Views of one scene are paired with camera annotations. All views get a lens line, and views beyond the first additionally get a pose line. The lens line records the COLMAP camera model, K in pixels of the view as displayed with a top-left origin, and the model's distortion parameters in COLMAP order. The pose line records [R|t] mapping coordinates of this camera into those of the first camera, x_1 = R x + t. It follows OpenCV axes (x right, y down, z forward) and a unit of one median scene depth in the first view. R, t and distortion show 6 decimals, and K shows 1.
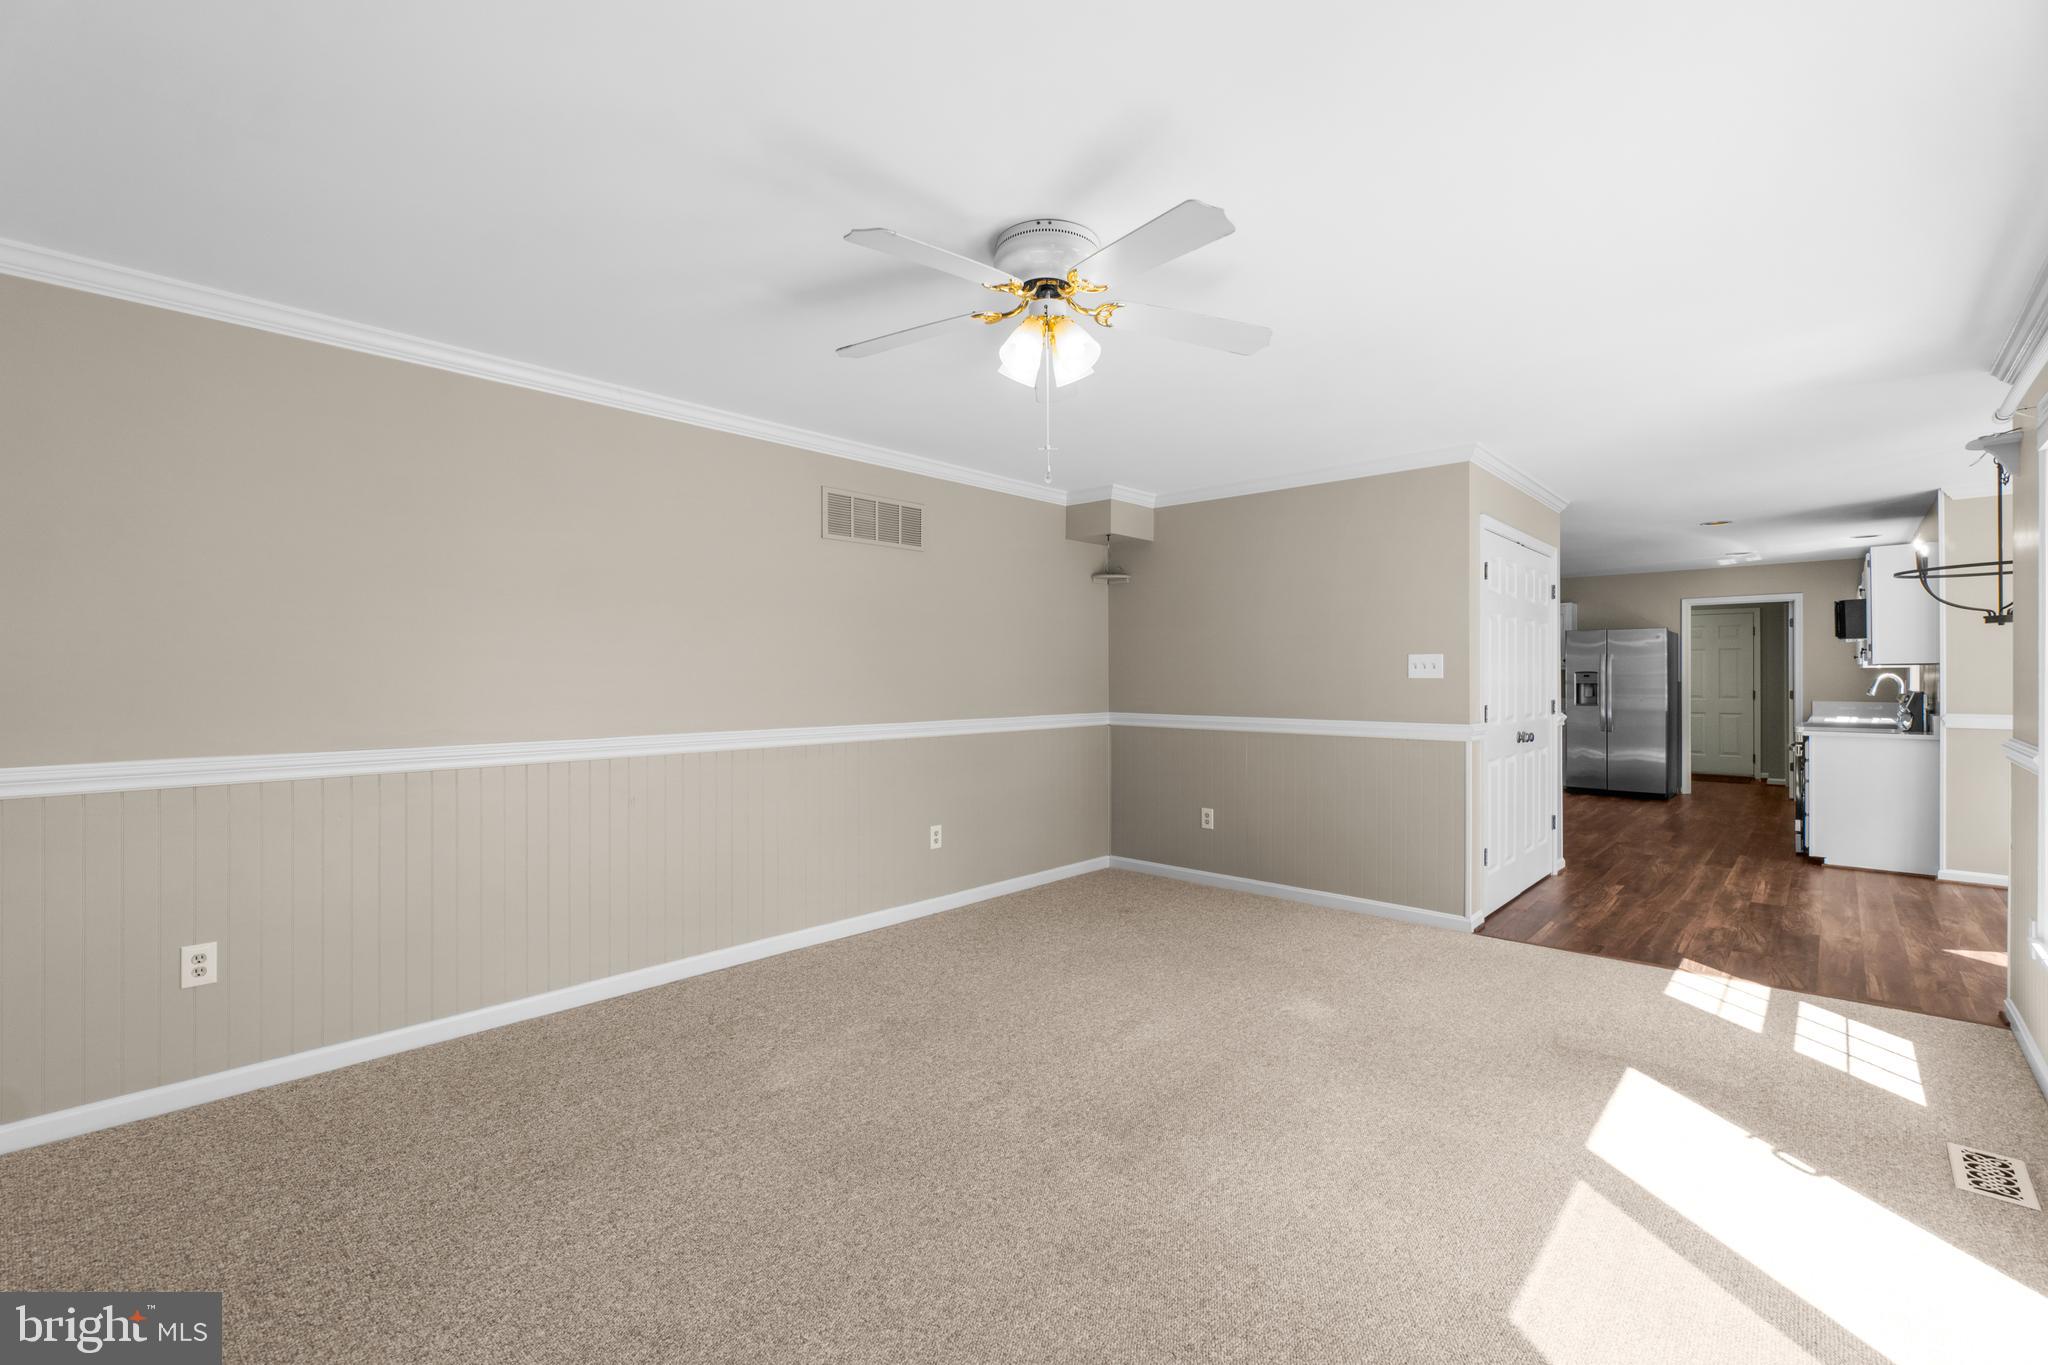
lens RADIAL K [[888.5, 0, 1018.9], [0, 888.5, 673.4], [0, 0, 1]] dist [-0.002181, -0.000068]
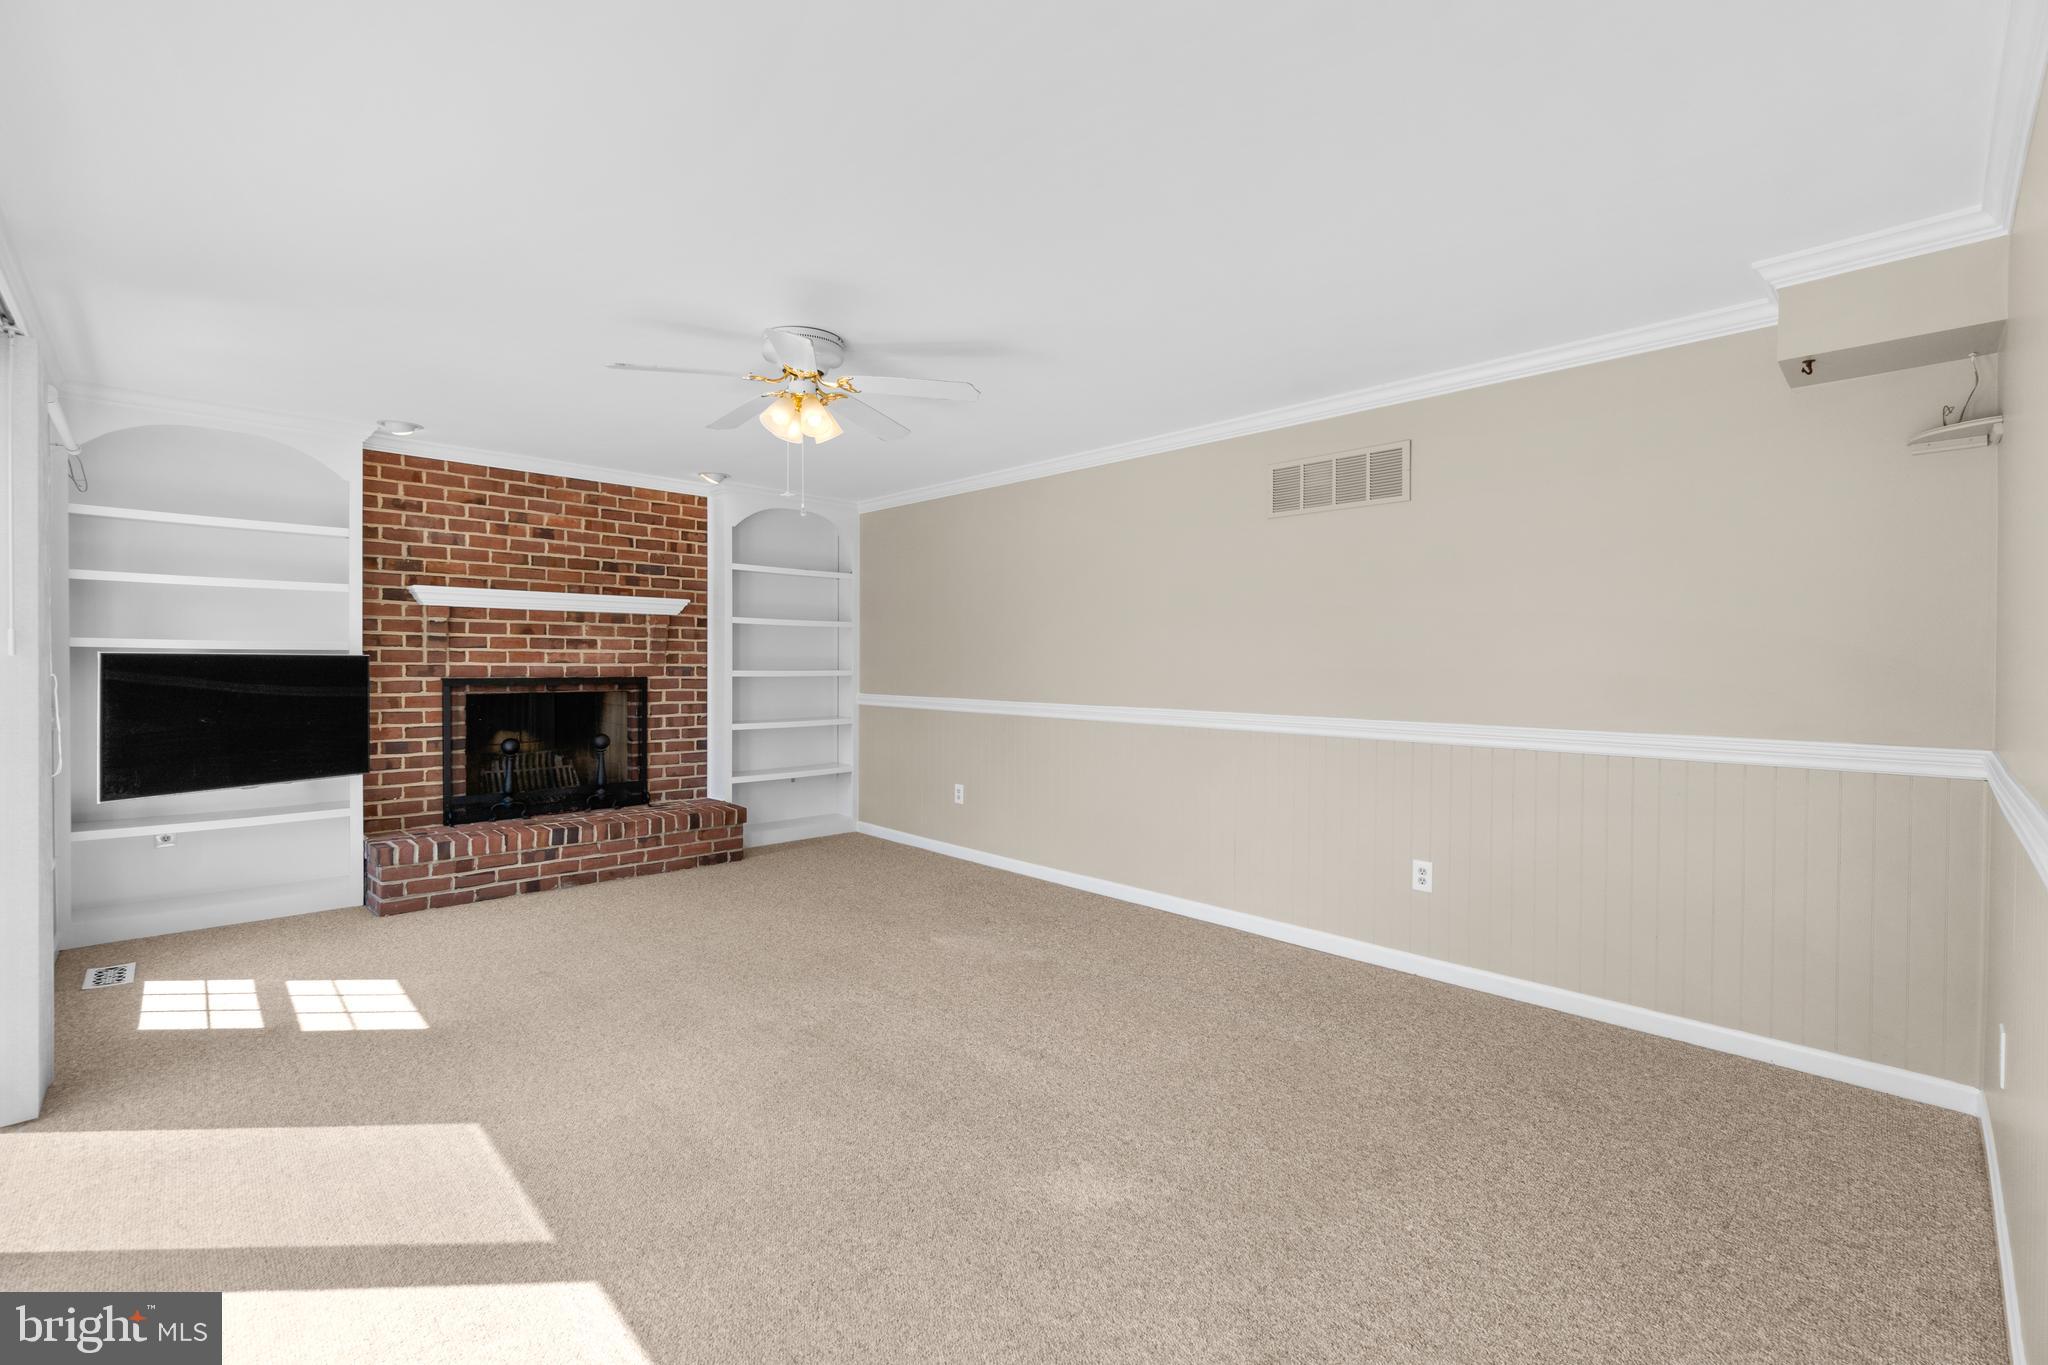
lens RADIAL K [[879.6, 0, 1017.6], [0, 879.6, 670.4], [0, 0, 1]] dist [-0.004358, 0.000100]
pose [[-0.059059, 0.005719, -0.998238, 0.642175], [-0.002693, 0.999979, 0.005888, 0.006519], [0.998251, 0.003036, -0.059042, 0.670882]]
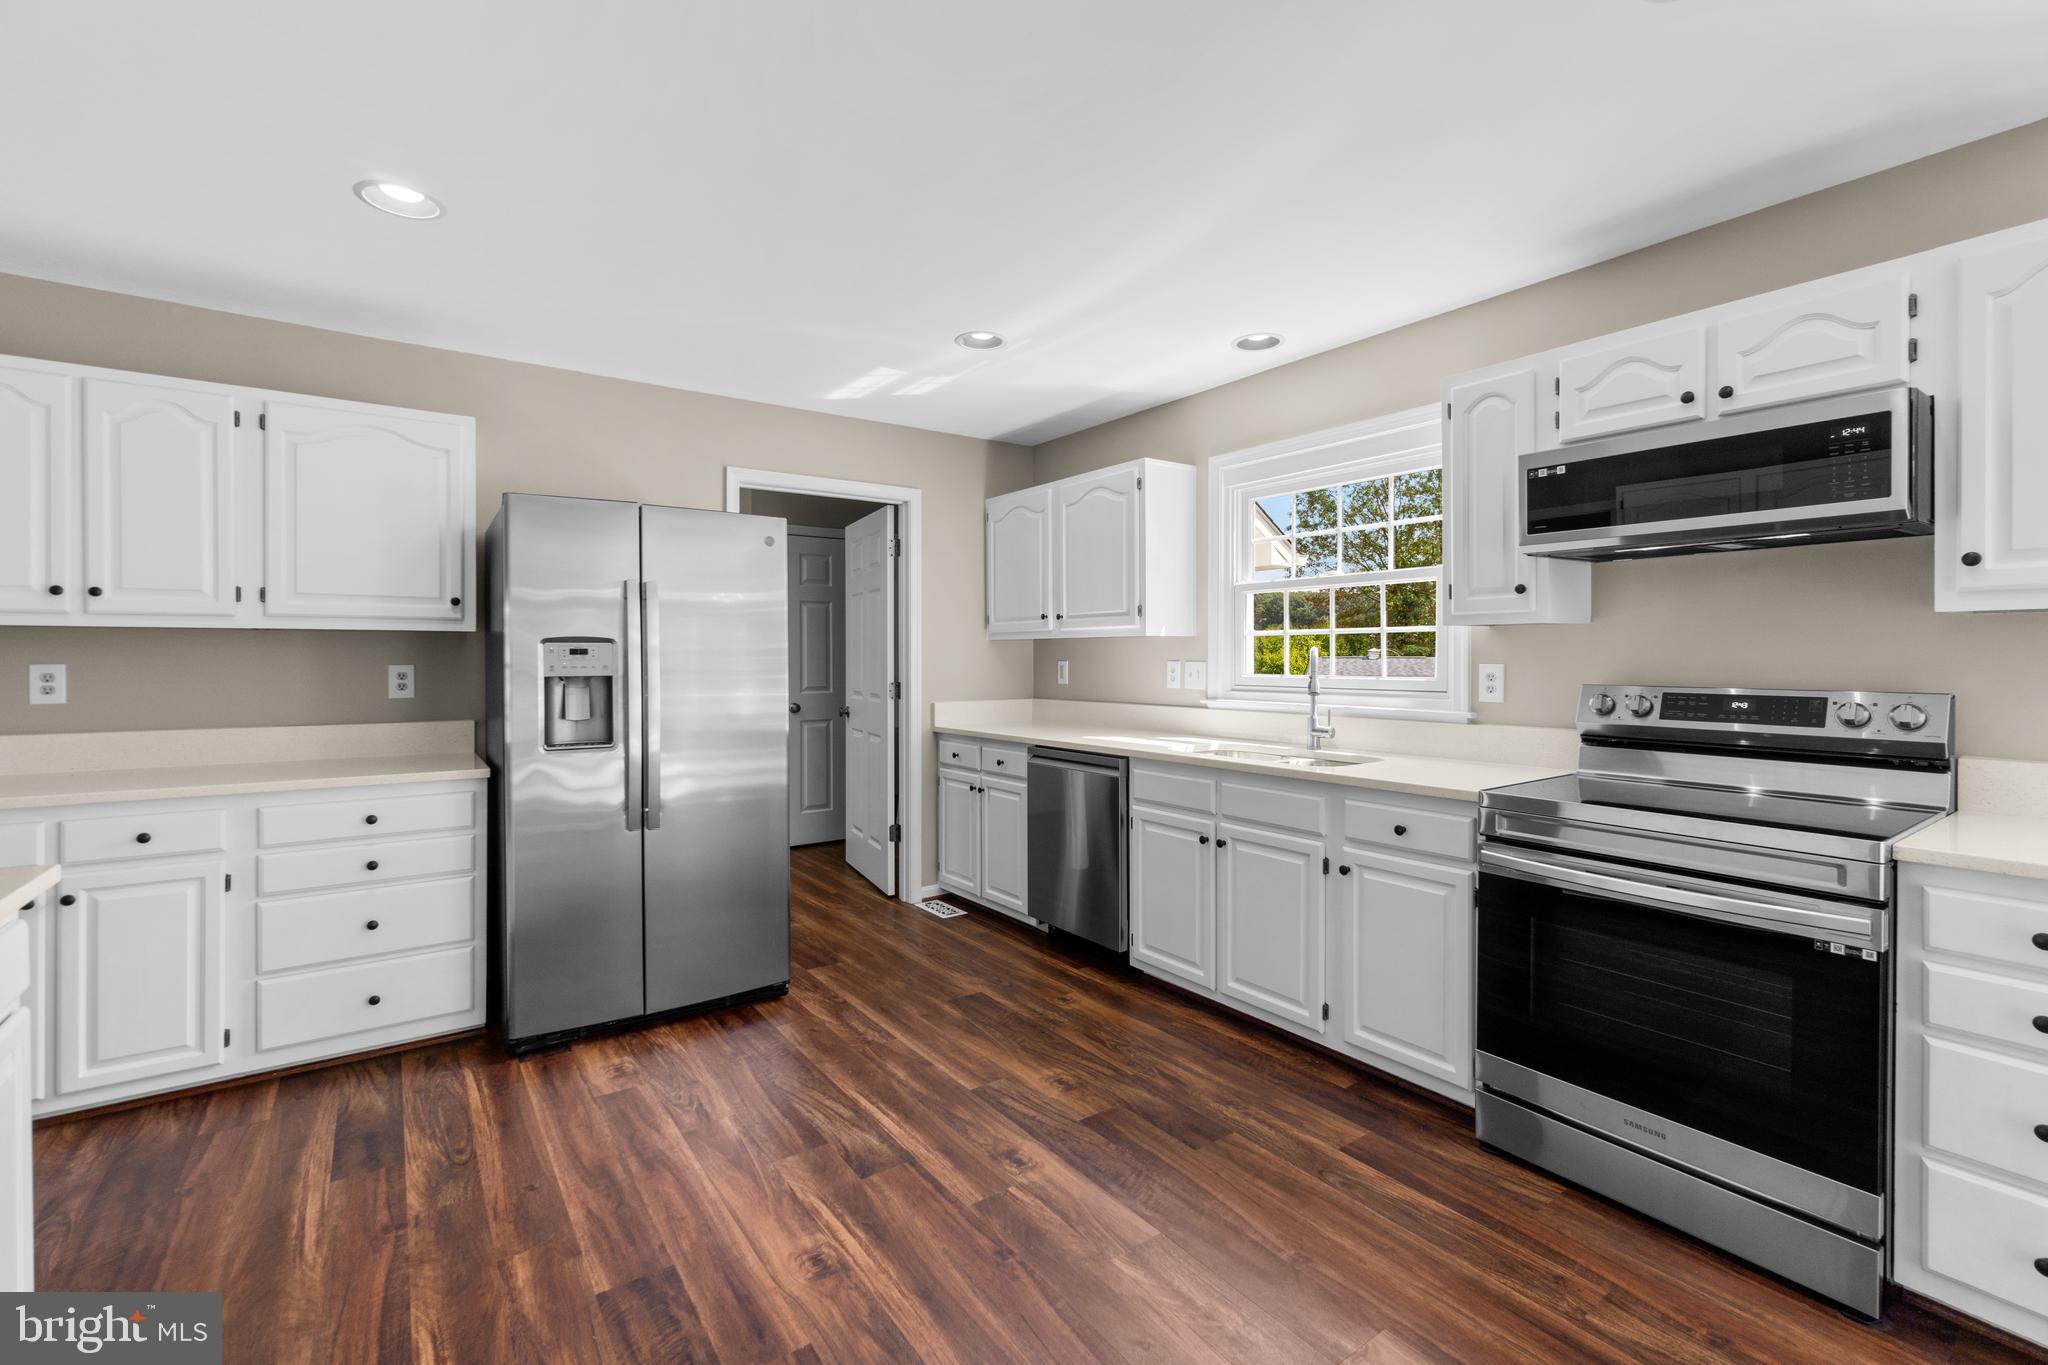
lens RADIAL K [[881.4, 0, 1018.7], [0, 881.4, 663.0], [0, 0, 1]] dist [-0.004978, -0.000055]
pose [[0.203825, -0.008971, 0.978966, 0.726016], [-0.000492, 0.999957, 0.009266, 0.007644], [-0.979007, -0.002371, 0.203812, 1.522820]]
